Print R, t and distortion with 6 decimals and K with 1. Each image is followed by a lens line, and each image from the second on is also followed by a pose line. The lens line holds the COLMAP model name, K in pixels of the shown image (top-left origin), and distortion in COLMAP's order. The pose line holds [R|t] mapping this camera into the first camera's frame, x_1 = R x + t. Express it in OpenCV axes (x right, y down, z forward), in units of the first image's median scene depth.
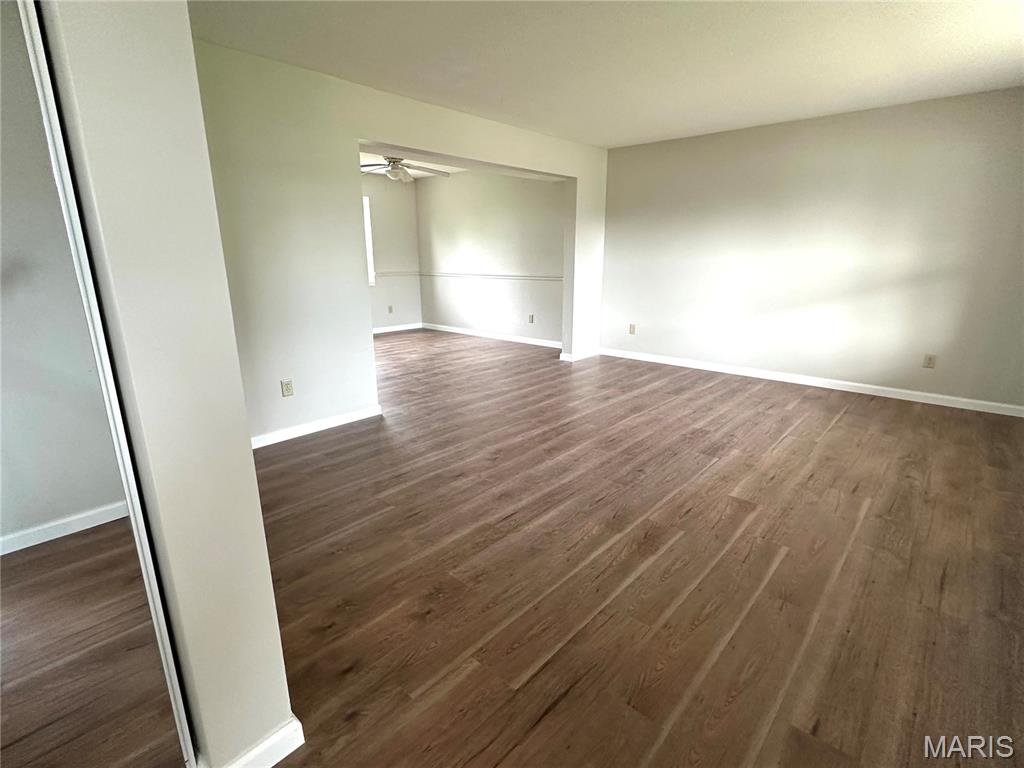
lens RADIAL K [[506.7, 0, 515.5], [0, 506.7, 382.1], [0, 0, 1]] dist [0.000209, 0.001065]
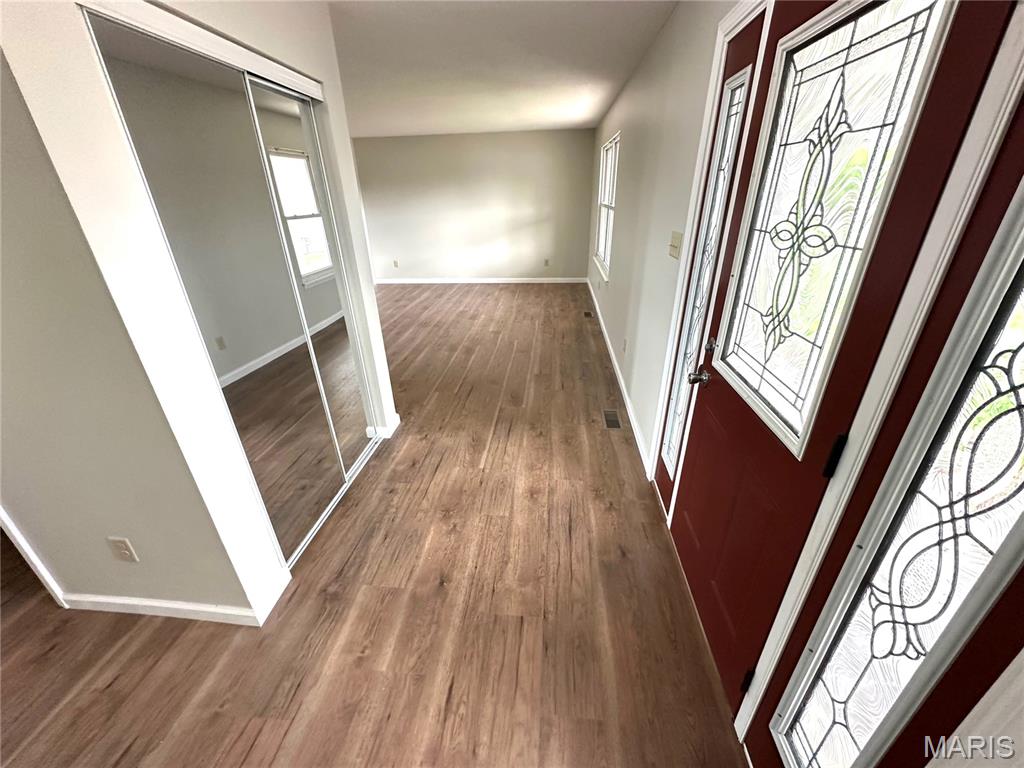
lens RADIAL K [[408.5, 0, 515.2], [0, 408.5, 384.0], [0, 0, 1]] dist [-0.005833, 0.000949]
pose [[0.806681, -0.267819, 0.526820, -0.541367], [0.167532, 0.958486, 0.230735, 0.050090], [-0.566744, -0.097870, 0.818060, -0.621306]]
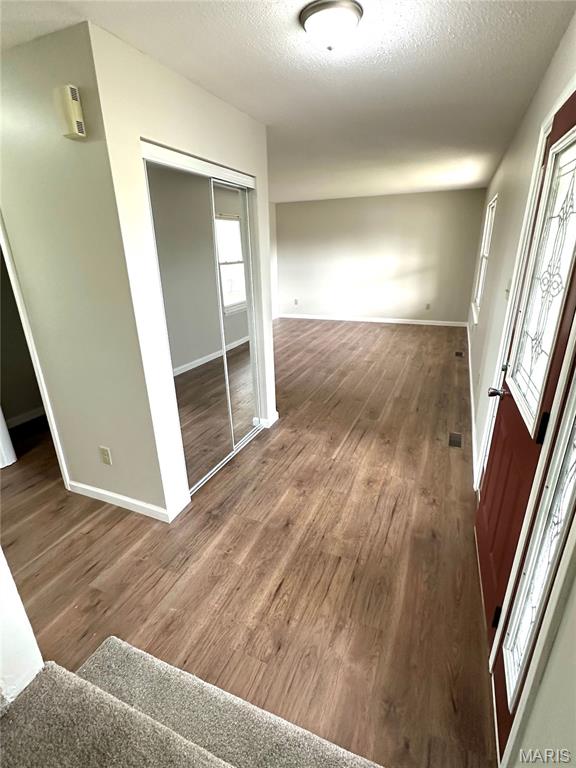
lens RADIAL K [[380.0, 0, 285.3], [0, 380.0, 386.6], [0, 0, 1]] dist [0.000209, 0.001065]
pose [[0.949896, -0.129570, 0.284444, -0.580630], [0.100407, 0.988292, 0.114877, 0.093971], [-0.295998, -0.080561, 0.951785, -0.823714]]
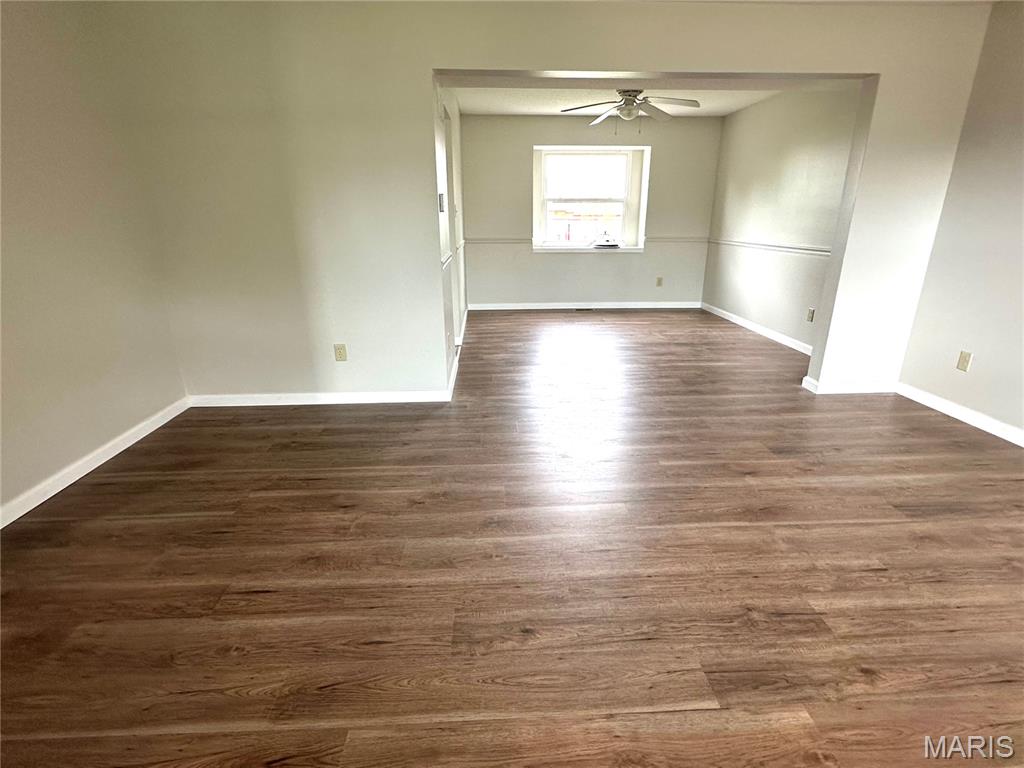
lens RADIAL K [[506.7, 0, 514.7], [0, 506.7, 385.6], [0, 0, 1]] dist [0.000209, 0.001065]
pose [[0.700689, 0.227903, -0.676088, 0.620912], [-0.177151, 0.973509, 0.144563, -0.171046], [0.691124, 0.018476, 0.722500, 0.704926]]
